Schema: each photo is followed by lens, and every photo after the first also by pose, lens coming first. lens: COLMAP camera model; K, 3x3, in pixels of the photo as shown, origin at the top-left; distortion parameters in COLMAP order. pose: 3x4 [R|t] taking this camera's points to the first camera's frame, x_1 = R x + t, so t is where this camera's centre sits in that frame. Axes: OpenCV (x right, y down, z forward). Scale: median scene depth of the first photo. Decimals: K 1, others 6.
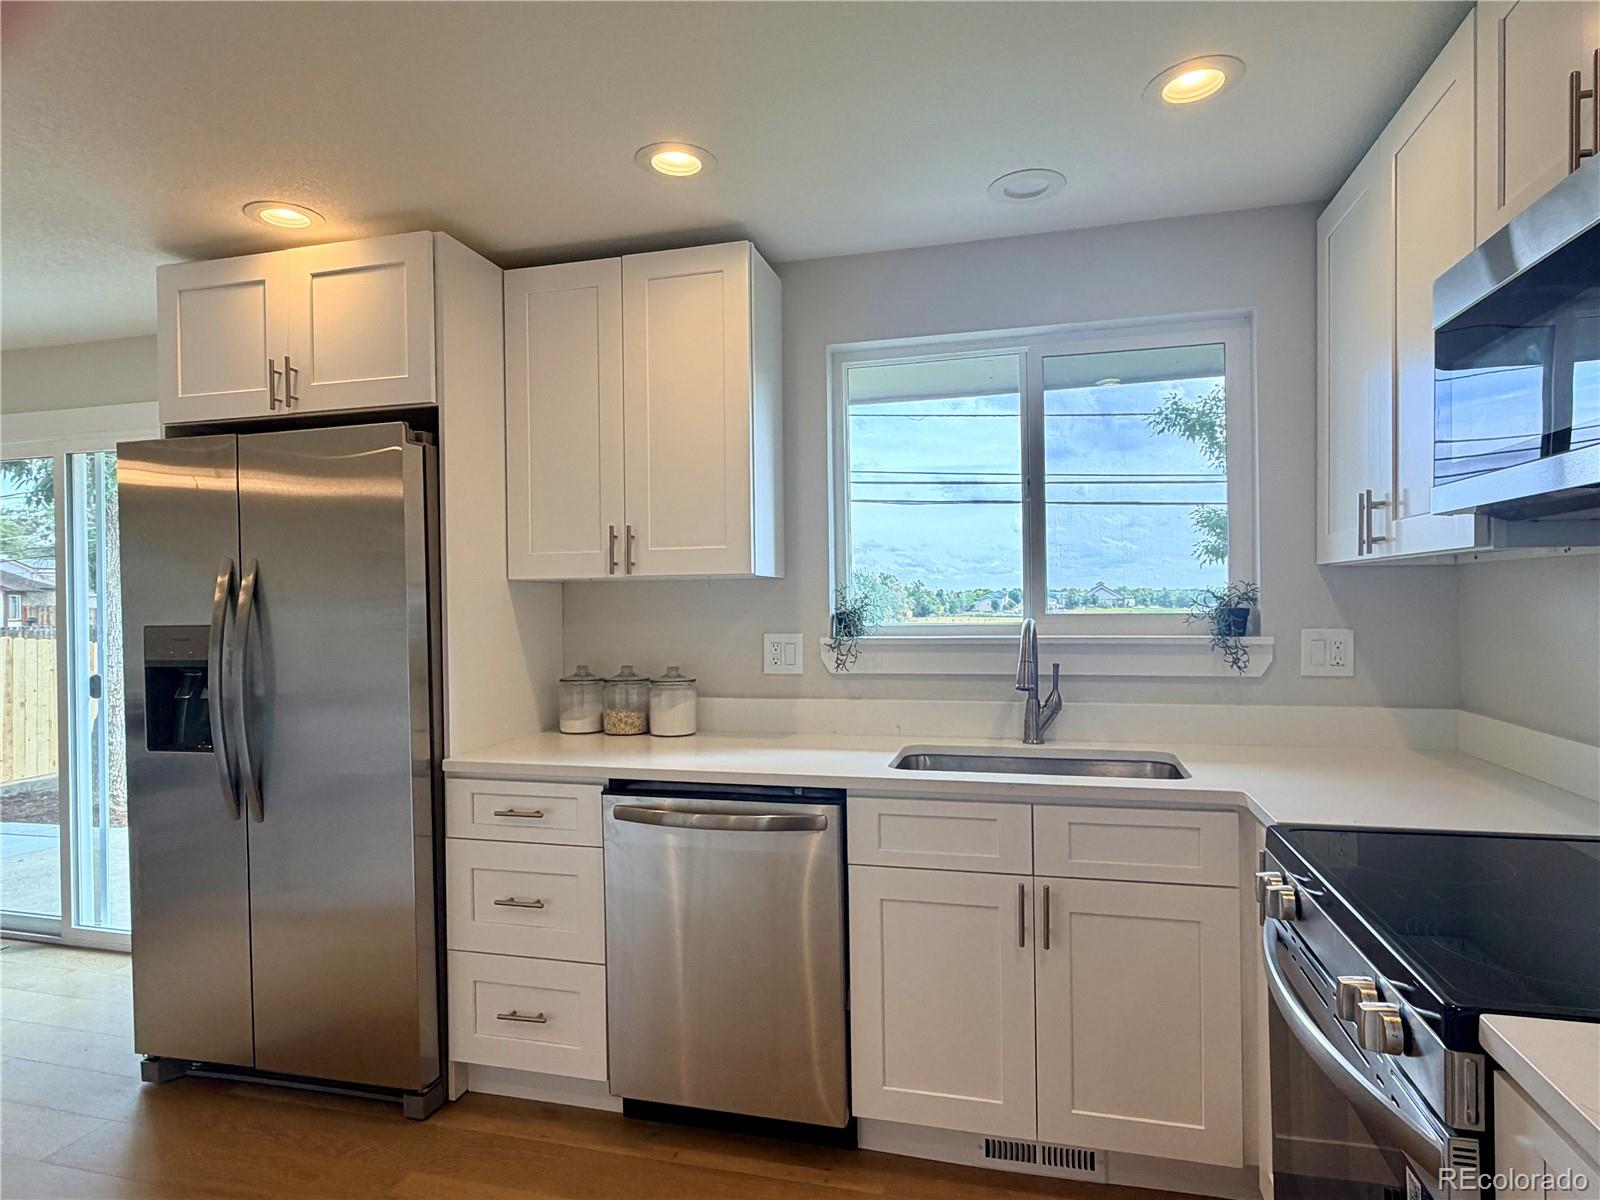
lens RADIAL K [[916.6, 0, 793.5], [0, 916.6, 601.8], [0, 0, 1]] dist [-0.000922, 0.000381]
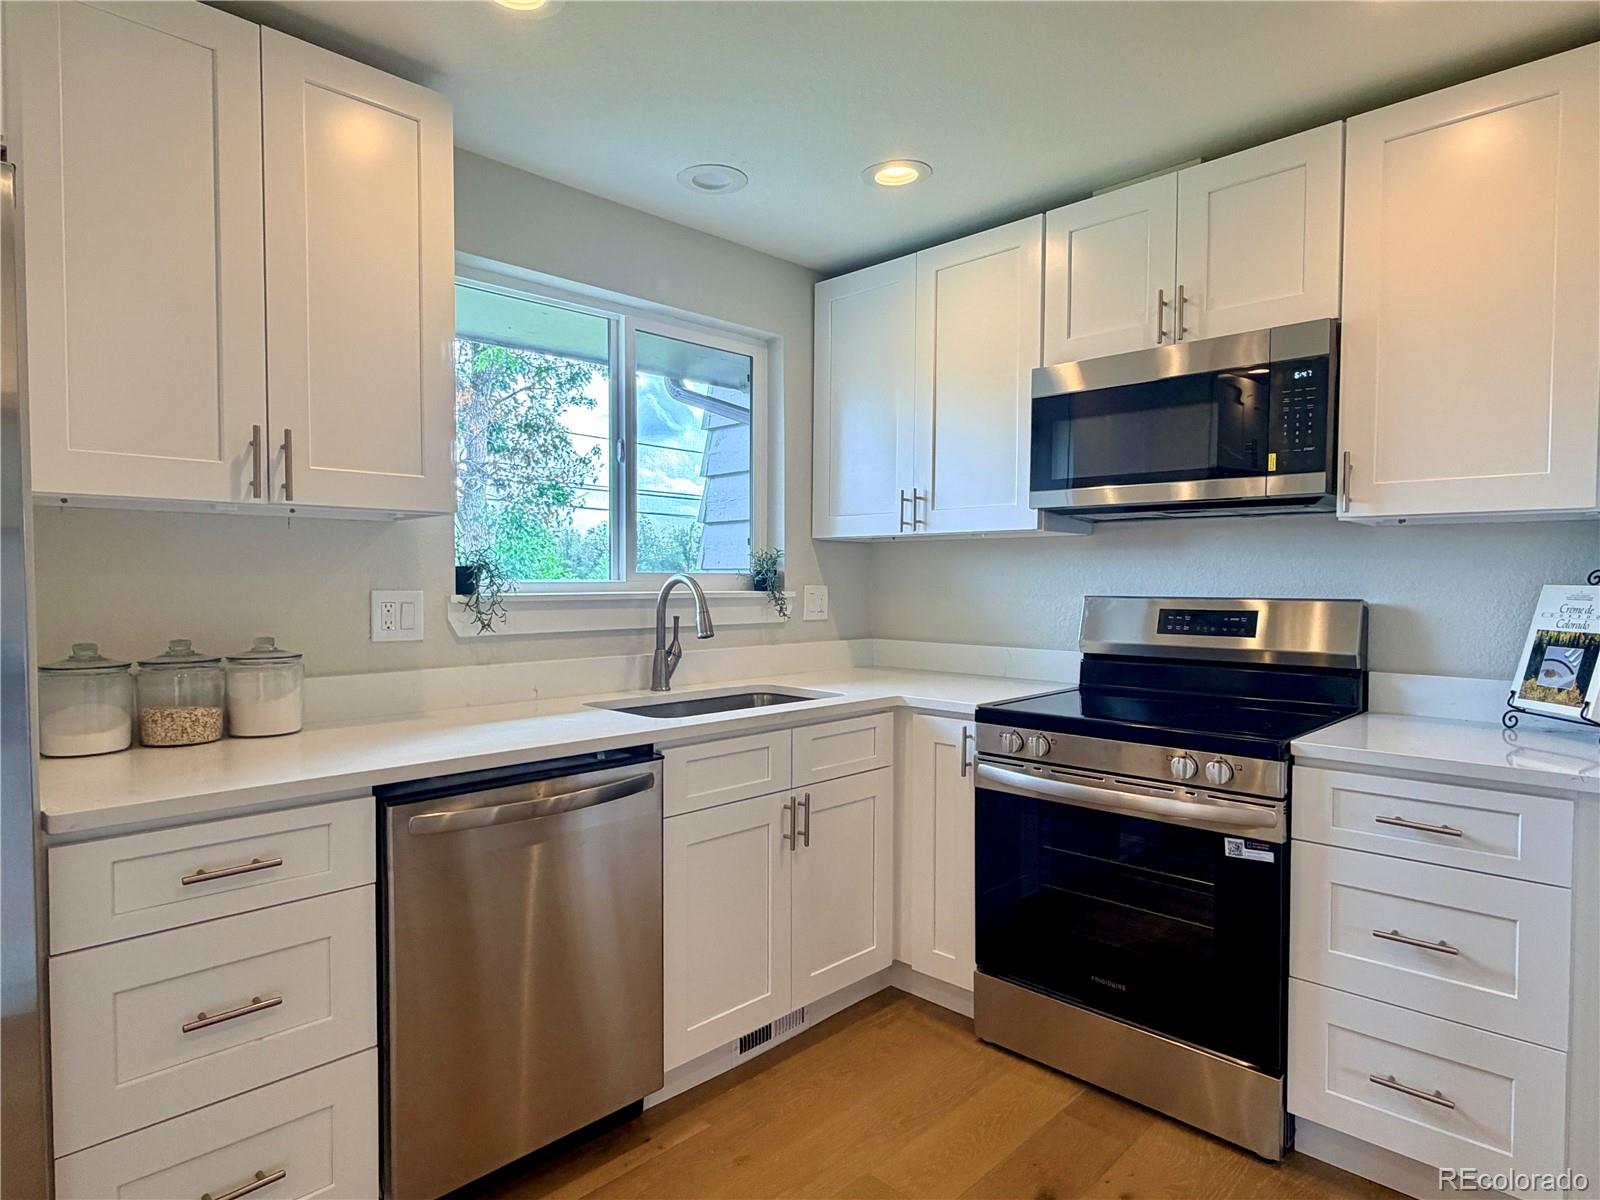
lens RADIAL K [[916.6, 0, 797.1], [0, 916.6, 601.0], [0, 0, 1]] dist [-0.000922, 0.000381]
pose [[0.495230, -0.007918, 0.868726, -0.599664], [-0.007064, 0.999889, 0.013141, 0.033904], [-0.868733, -0.012644, 0.495119, 0.332028]]
